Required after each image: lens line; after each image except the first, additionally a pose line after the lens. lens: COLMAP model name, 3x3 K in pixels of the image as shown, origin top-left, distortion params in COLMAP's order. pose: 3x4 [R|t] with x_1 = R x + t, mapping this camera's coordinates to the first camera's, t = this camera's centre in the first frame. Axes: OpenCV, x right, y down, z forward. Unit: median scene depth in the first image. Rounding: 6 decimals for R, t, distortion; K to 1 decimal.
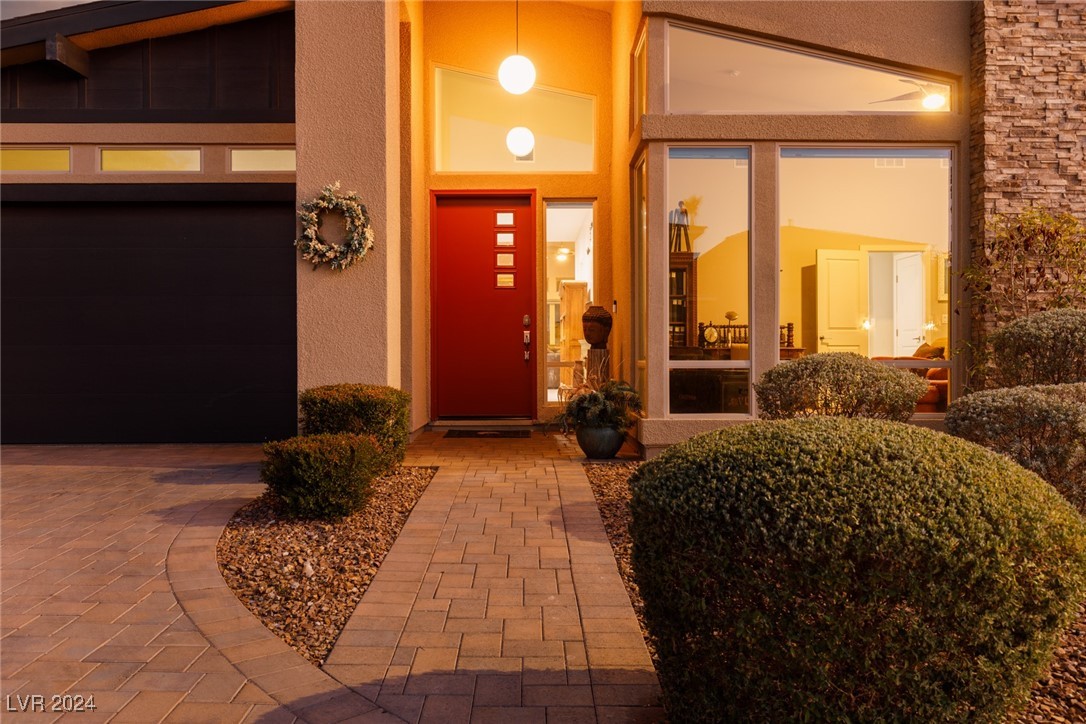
lens RADIAL K [[876.3, 0, 542.7], [0, 876.3, 360.9], [0, 0, 1]] dist [-0.002090, -0.005967]
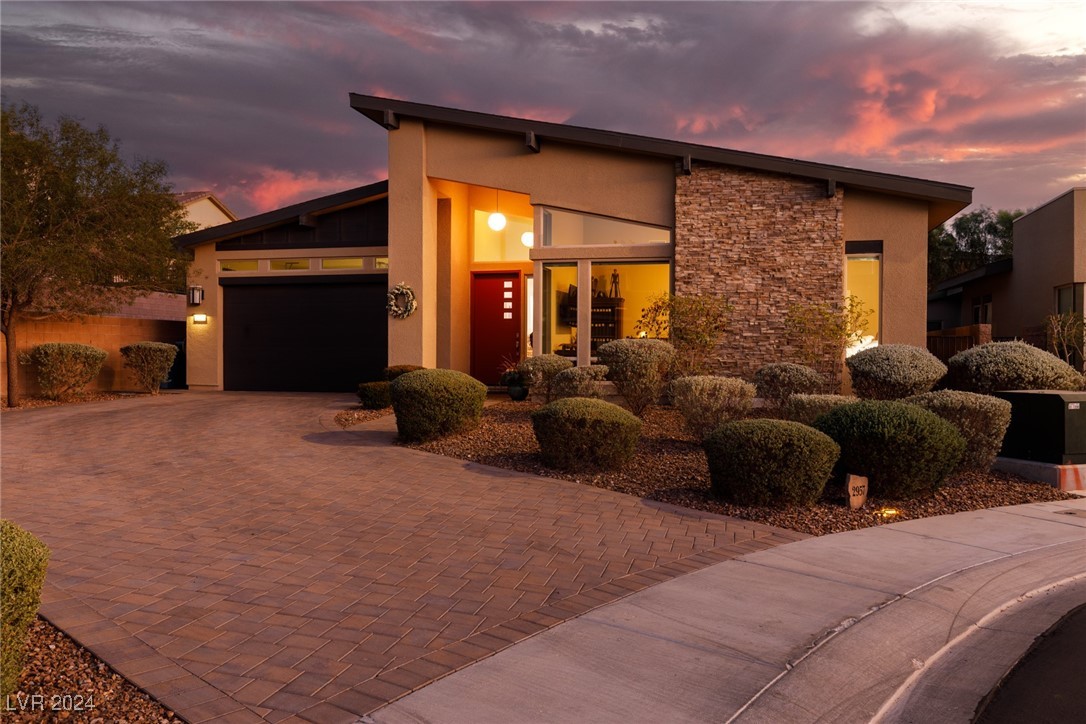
lens RADIAL K [[844.1, 0, 543.0], [0, 844.1, 360.8], [0, 0, 1]] dist [0.001186, 0.000422]
pose [[0.964860, 0.011050, -0.262532, 0.743452], [-0.009608, 0.999931, 0.006779, -0.004763], [0.262589, -0.004019, 0.964900, -1.139070]]
